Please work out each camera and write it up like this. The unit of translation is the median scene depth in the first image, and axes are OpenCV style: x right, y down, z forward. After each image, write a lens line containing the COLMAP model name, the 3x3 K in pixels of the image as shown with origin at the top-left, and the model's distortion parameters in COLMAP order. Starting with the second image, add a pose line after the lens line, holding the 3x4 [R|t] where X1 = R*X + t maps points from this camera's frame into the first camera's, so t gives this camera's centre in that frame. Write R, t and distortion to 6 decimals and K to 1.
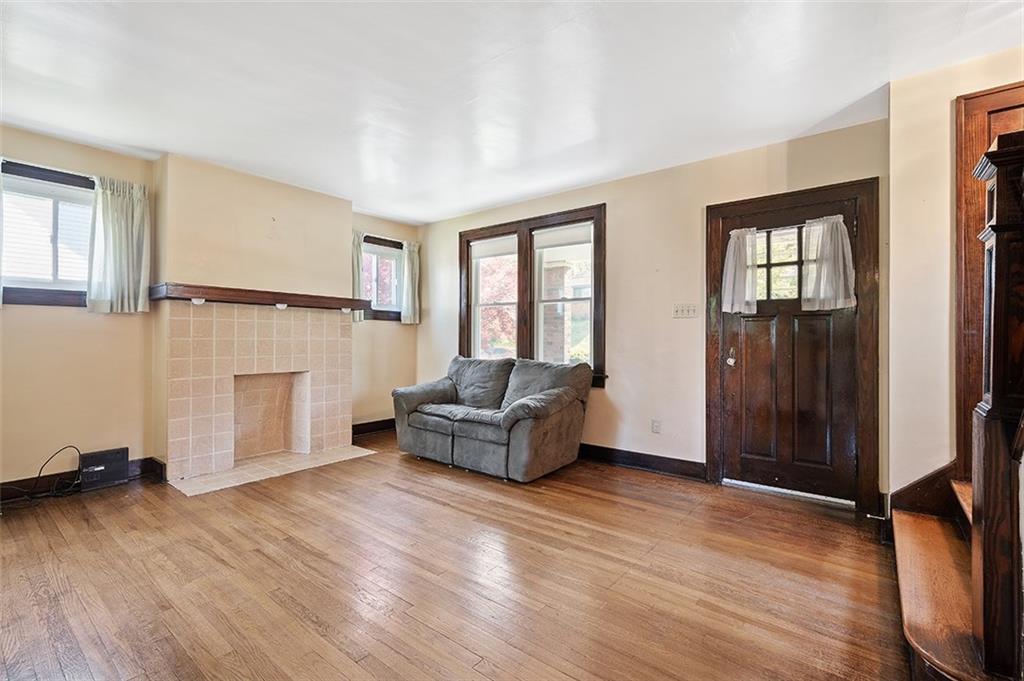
lens RADIAL K [[453.9, 0, 510.5], [0, 453.9, 340.1], [0, 0, 1]] dist [0.010753, -0.002749]
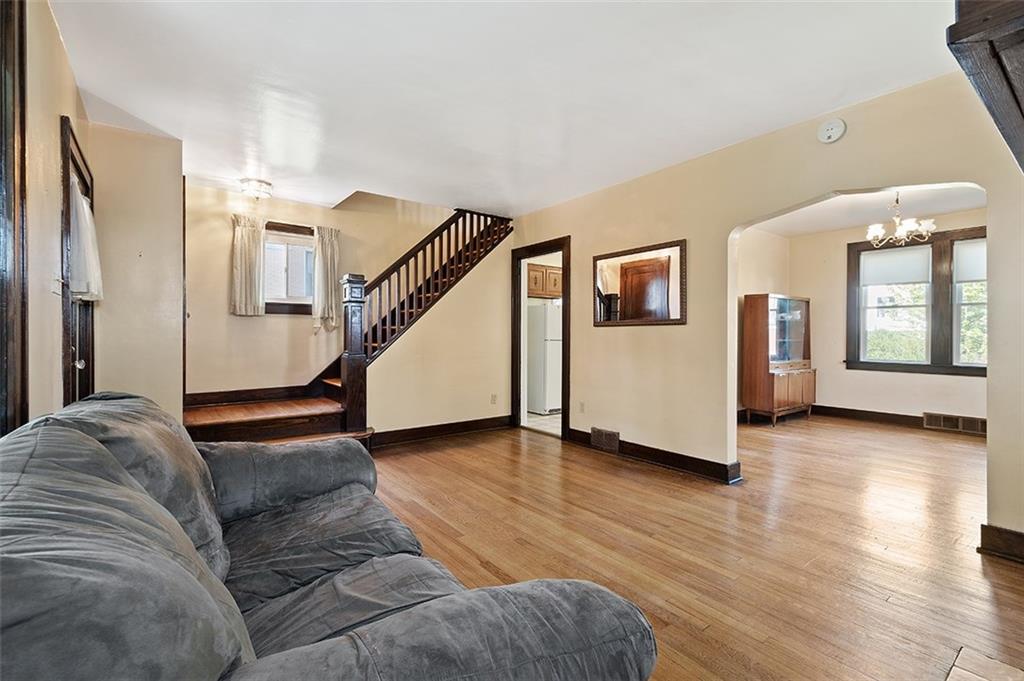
lens RADIAL K [[453.9, 0, 512.8], [0, 453.9, 335.9], [0, 0, 1]] dist [0.010753, -0.002749]
pose [[-0.971327, -0.006248, 0.237665, -0.316504], [-0.005969, 0.999980, 0.001890, -0.001887], [-0.237672, 0.000417, -0.971345, 1.506955]]
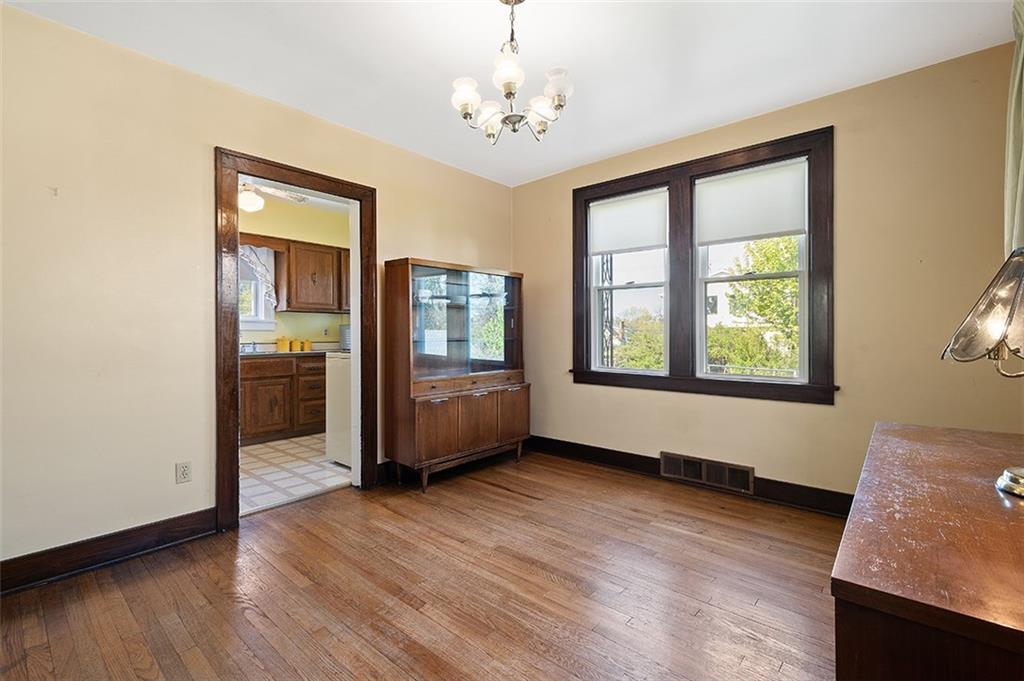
lens RADIAL K [[453.9, 0, 511.2], [0, 453.9, 334.1], [0, 0, 1]] dist [0.010753, -0.002749]
pose [[-0.998971, 0.000850, 0.045352, -1.054301], [0.000928, 0.999998, 0.001690, -0.002302], [-0.045350, 0.001731, -0.998970, 0.625059]]
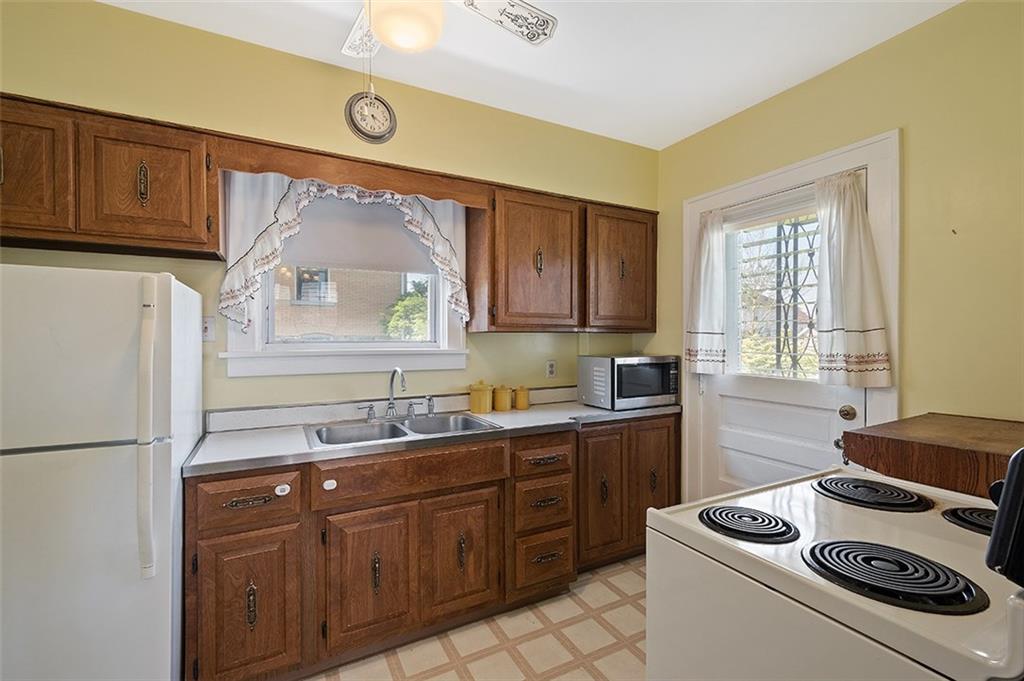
lens RADIAL K [[453.9, 0, 508.6], [0, 453.9, 340.3], [0, 0, 1]] dist [0.010753, -0.002749]
pose [[-0.914309, -0.003882, 0.404998, -0.582340], [-0.000689, 0.999968, 0.008029, -0.067778], [-0.405016, 0.007062, -0.914282, -0.168889]]
